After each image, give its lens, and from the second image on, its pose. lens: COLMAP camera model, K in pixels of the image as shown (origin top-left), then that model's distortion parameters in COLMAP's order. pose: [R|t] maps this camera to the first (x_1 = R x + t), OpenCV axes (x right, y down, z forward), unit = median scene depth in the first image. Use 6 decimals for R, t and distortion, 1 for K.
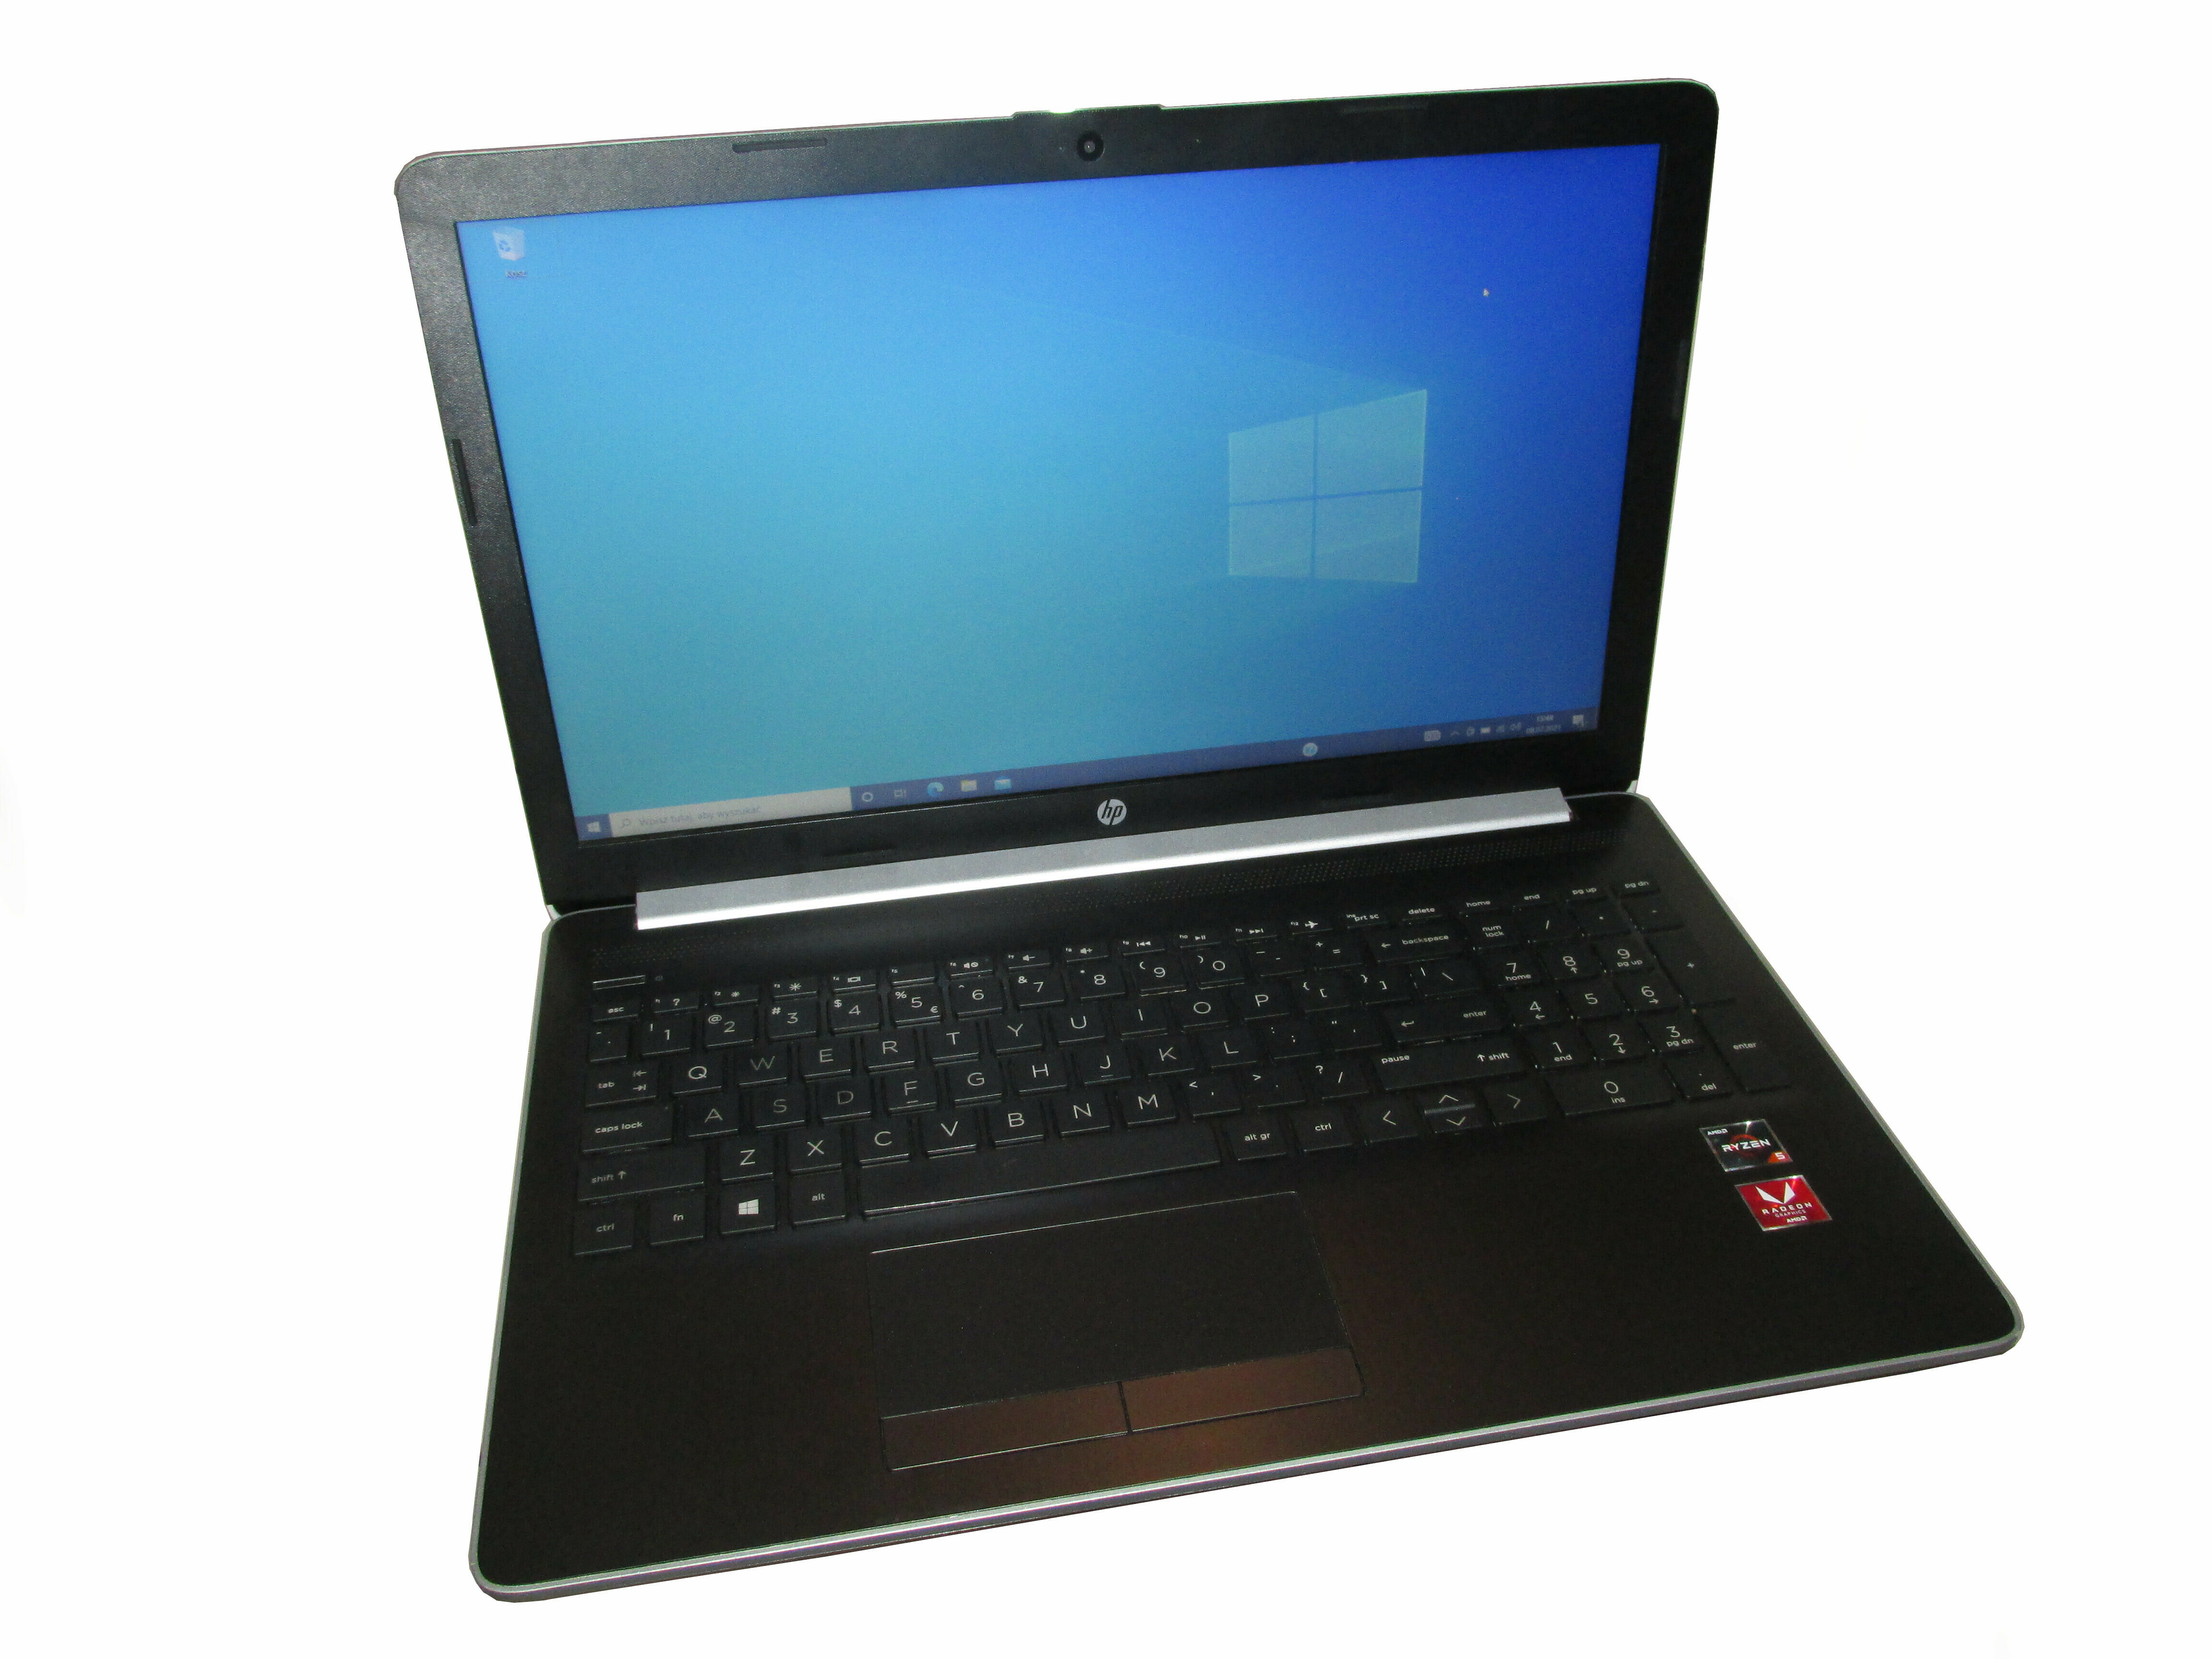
lens RADIAL K [[1827.8, 0, 1094.6], [0, 1827.8, 825.3], [0, 0, 1]] dist [-0.032334, -0.000512]
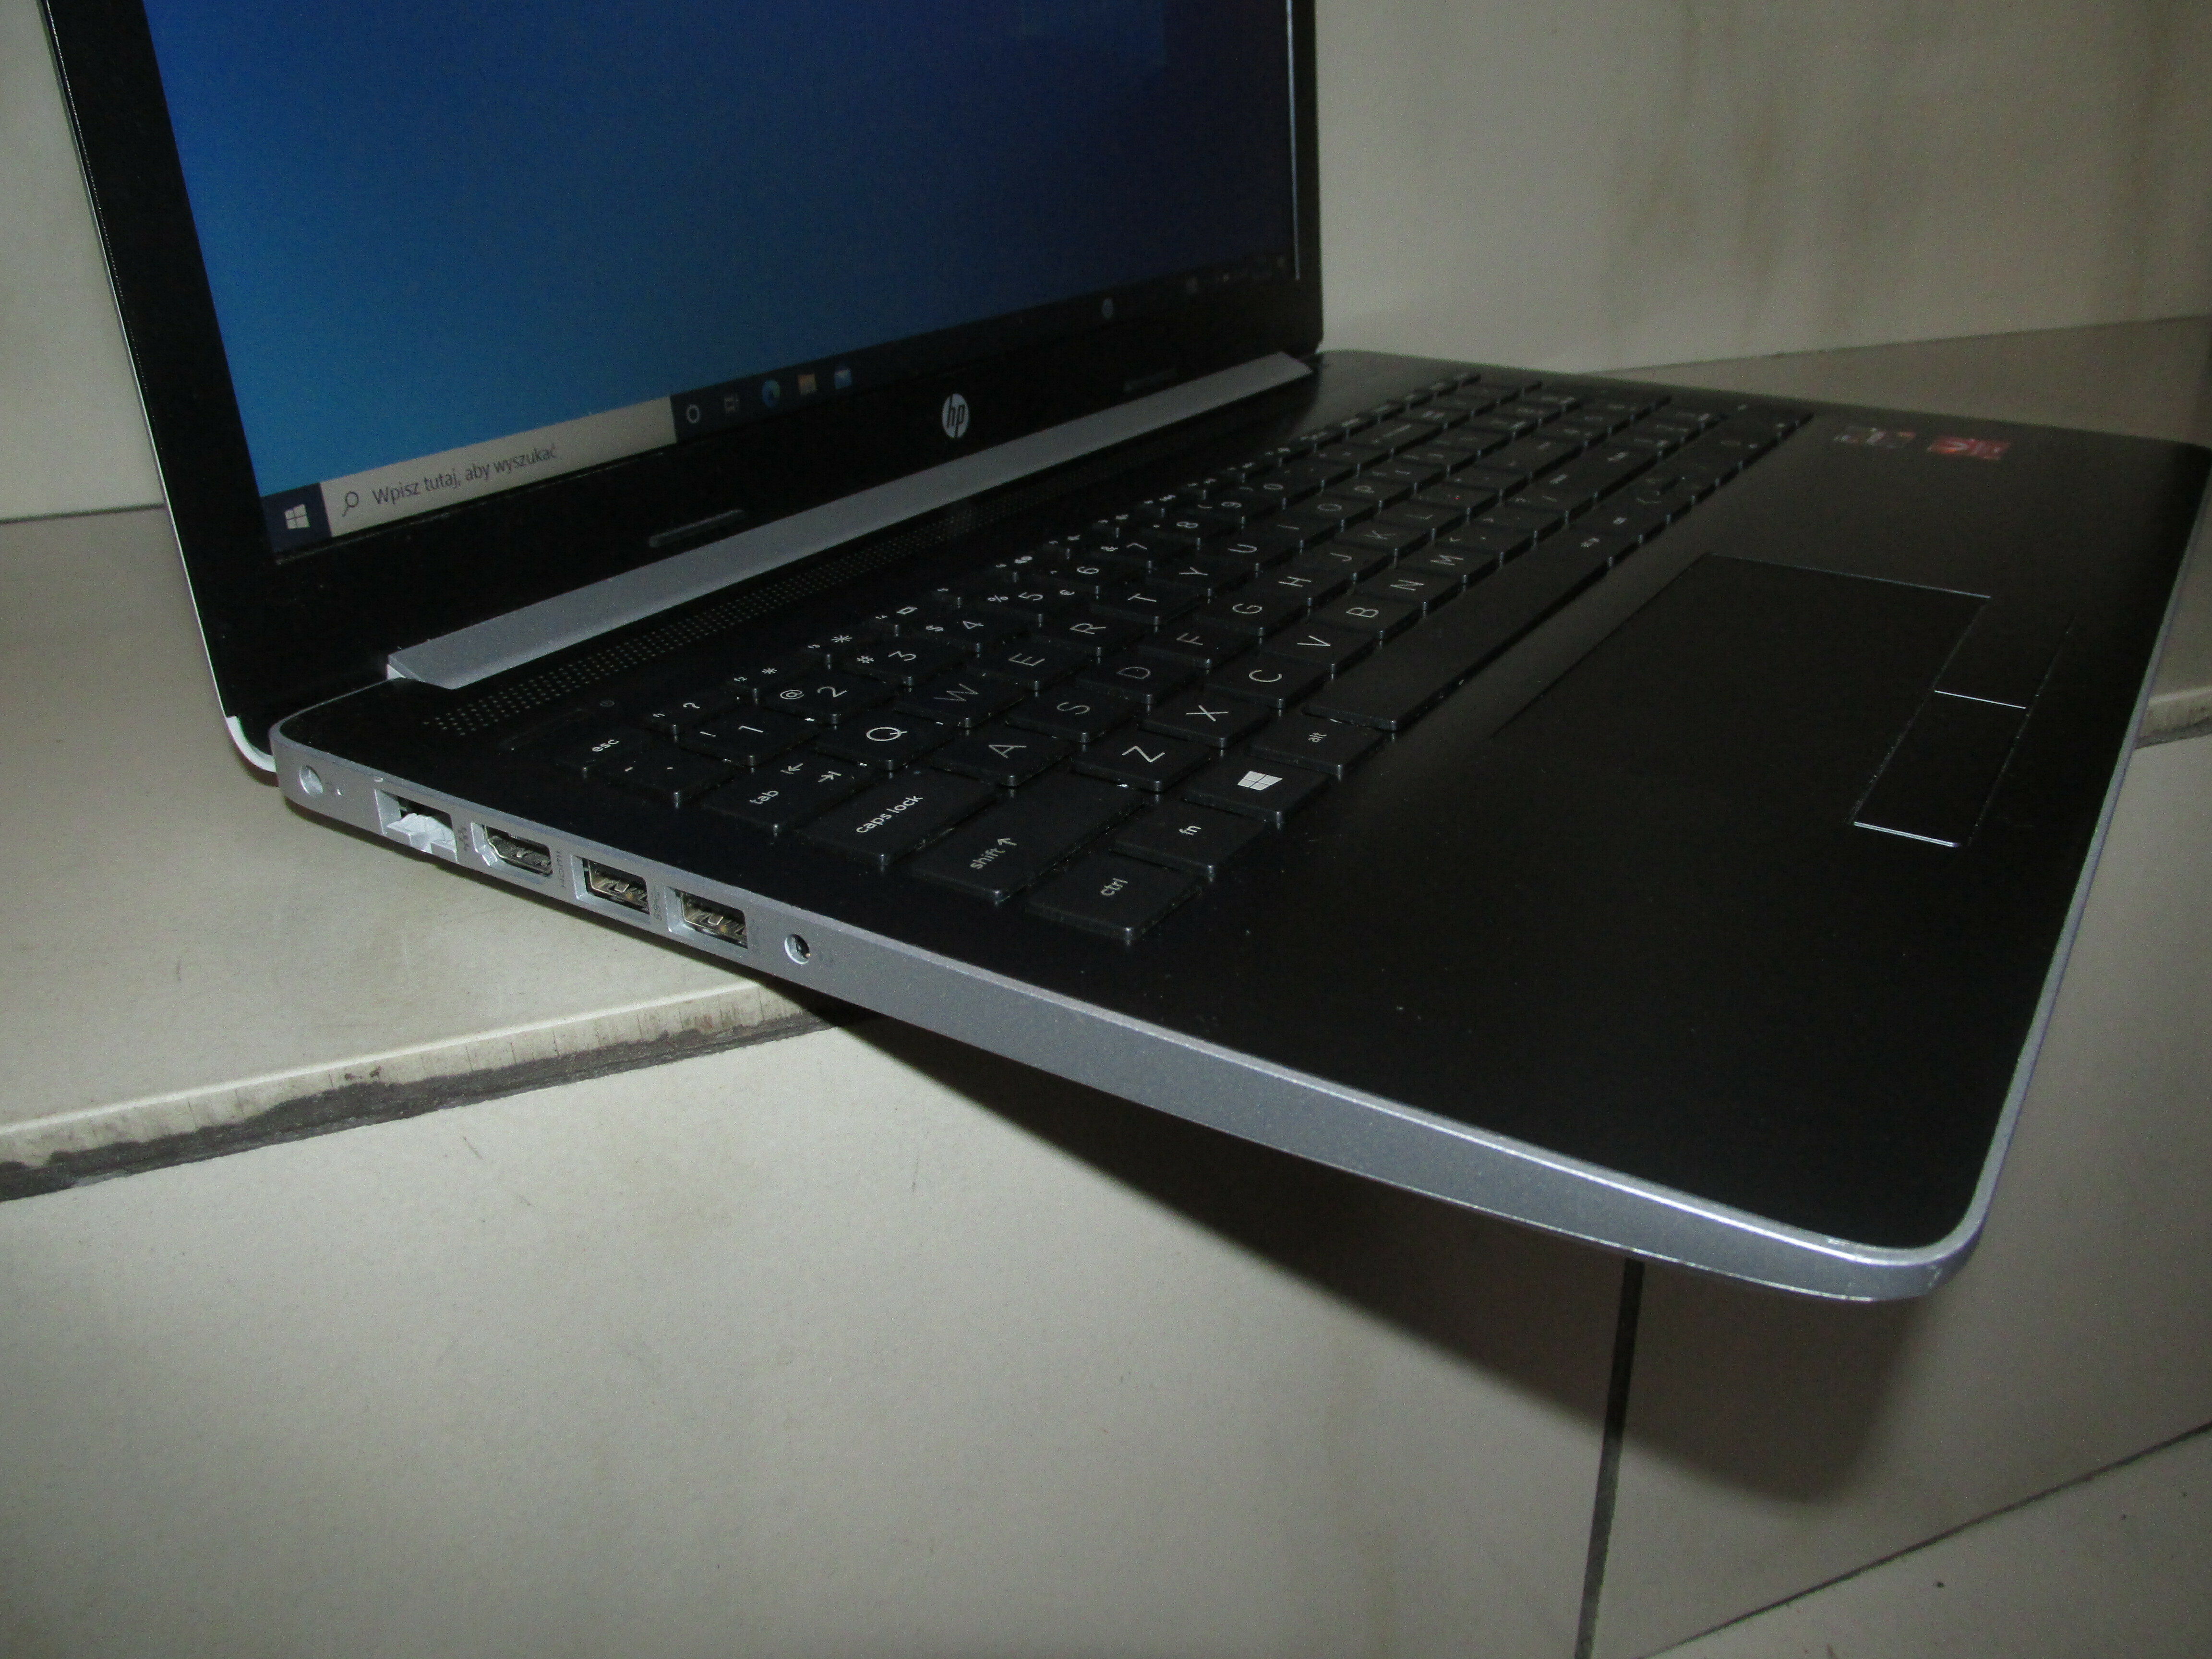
lens RADIAL K [[1827.8, 0, 1111.5], [0, 1827.8, 818.2], [0, 0, 1]] dist [-0.032334, -0.000512]
pose [[0.669598, -0.292913, 0.682525, -0.510263], [0.420619, 0.906935, -0.023431, 0.187461], [-0.612142, 0.302773, 0.730486, 0.561761]]
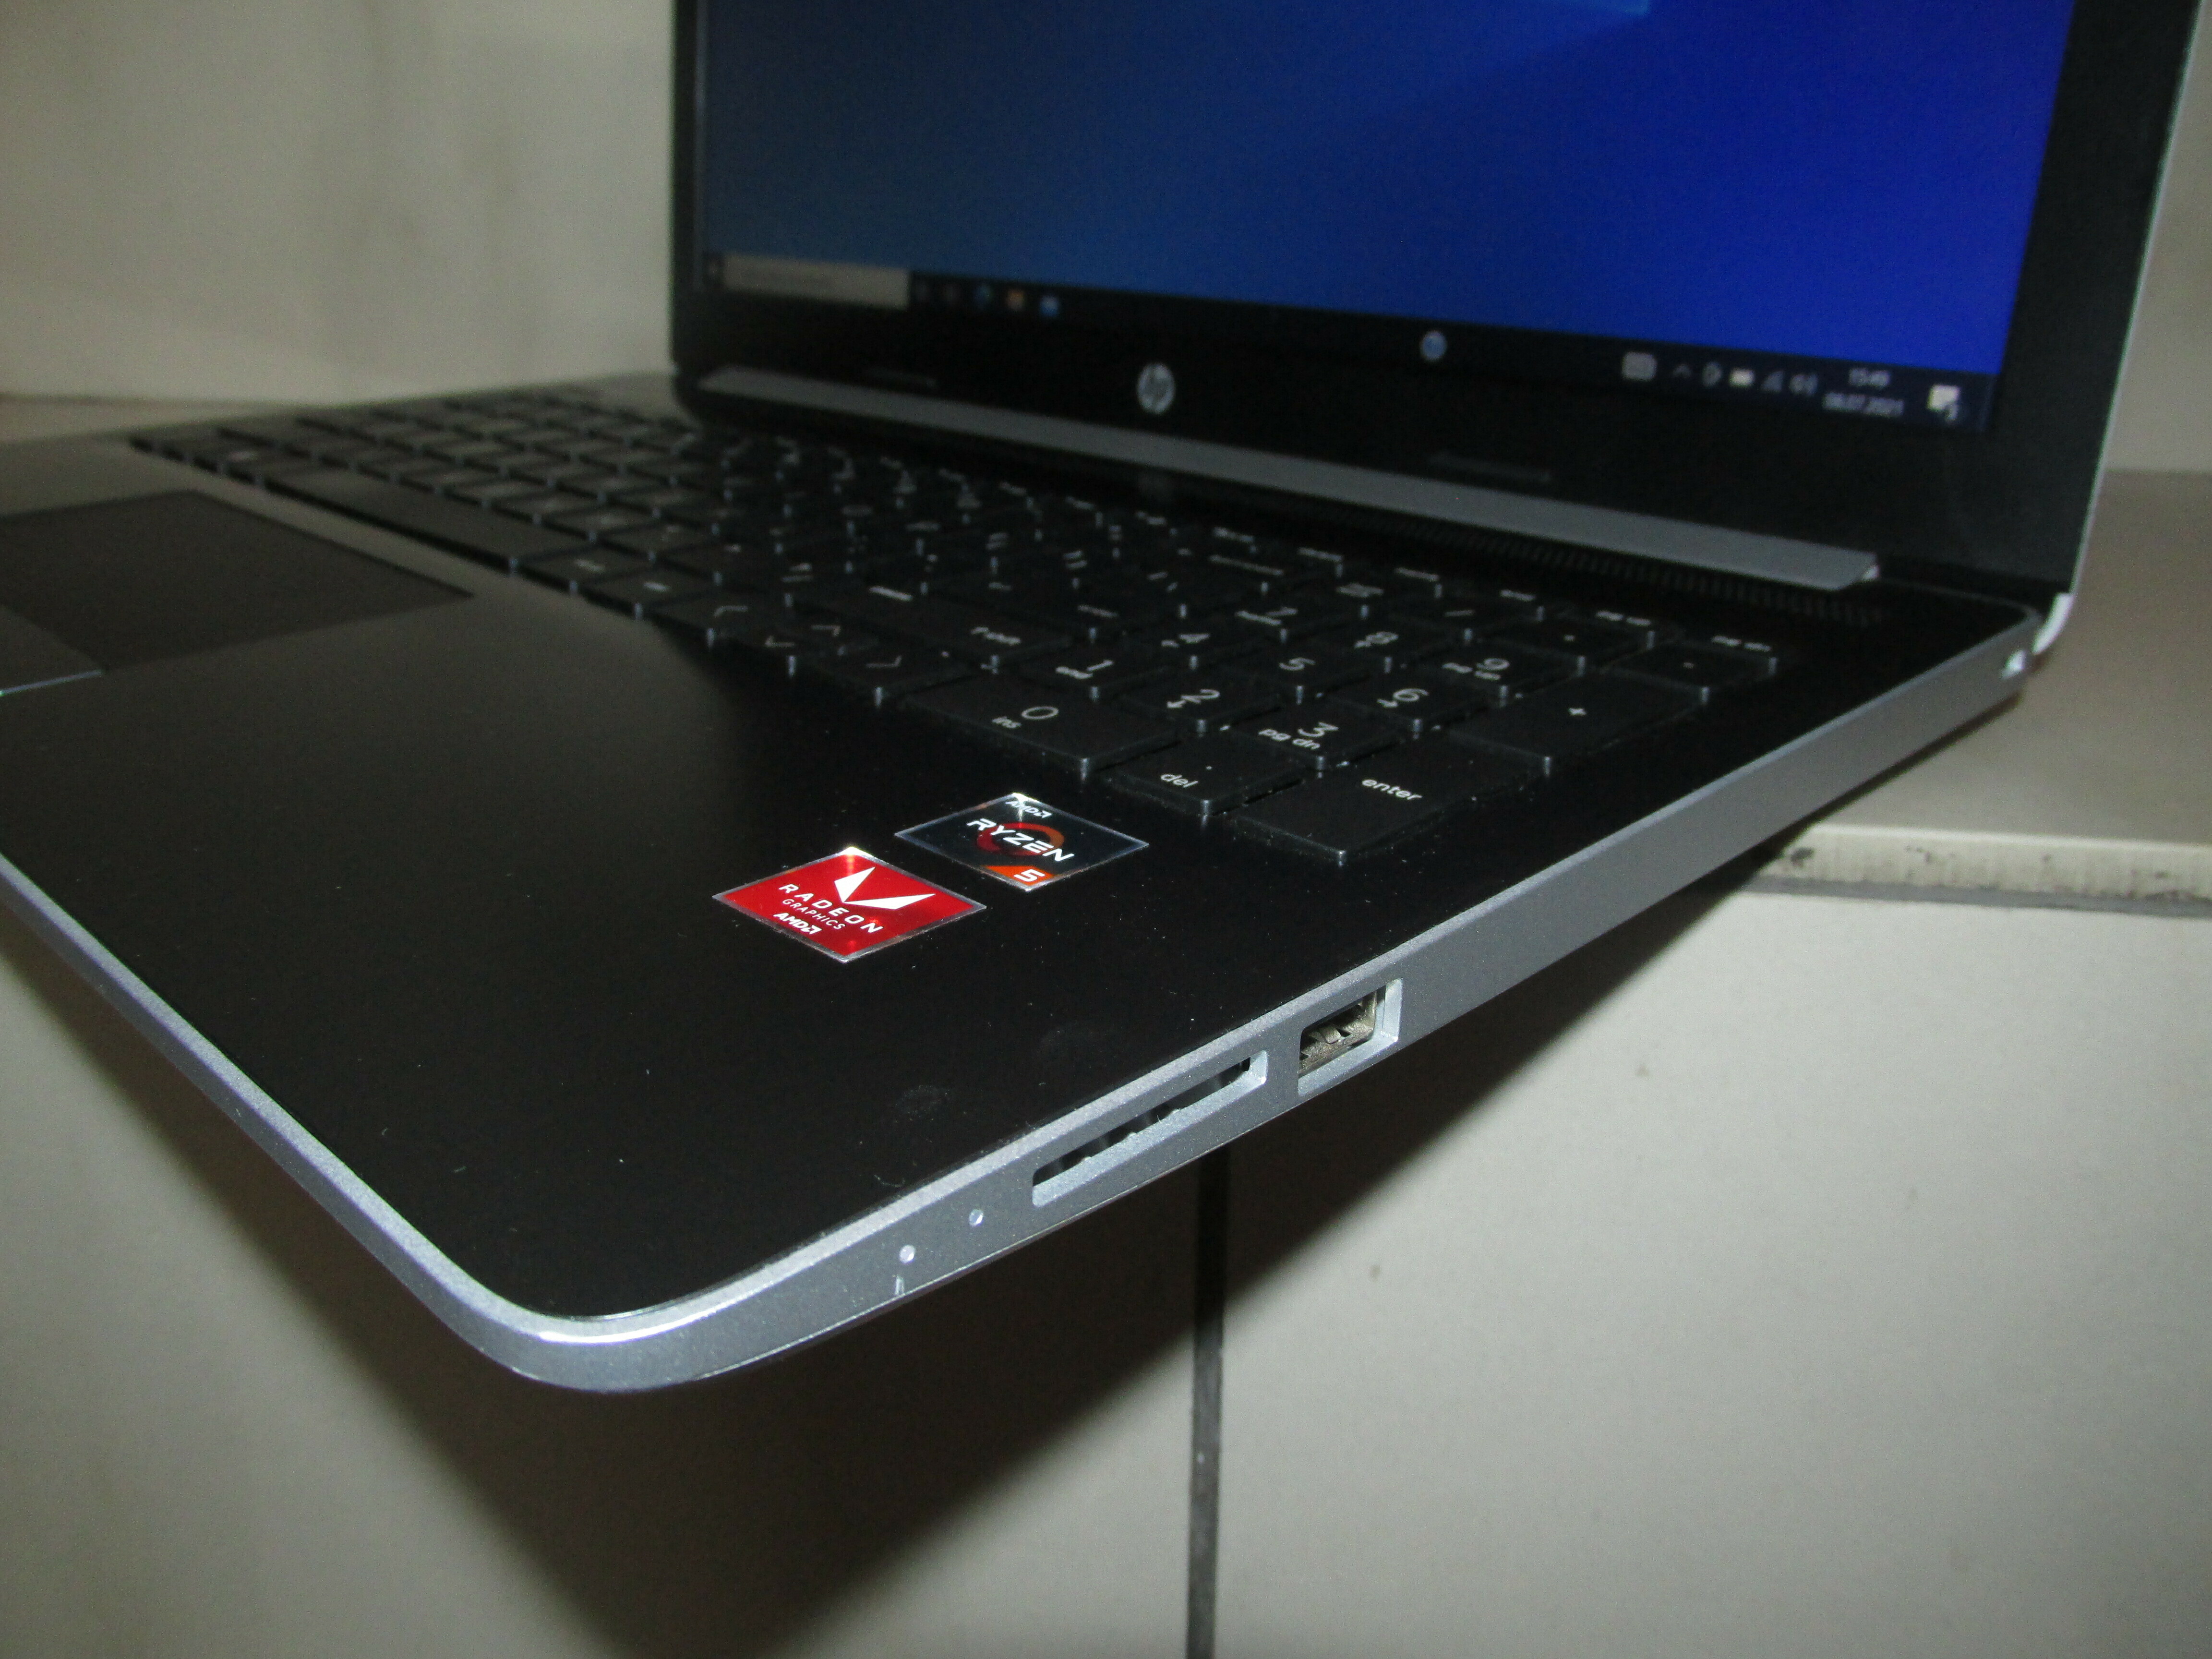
lens RADIAL K [[1827.8, 0, 1101.8], [0, 1827.8, 813.6], [0, 0, 1]] dist [-0.032334, -0.000512]
pose [[0.579472, 0.312948, -0.752513, 0.573007], [-0.482751, 0.875725, -0.007554, 0.149080], [0.656631, 0.367653, 0.658534, 0.688945]]
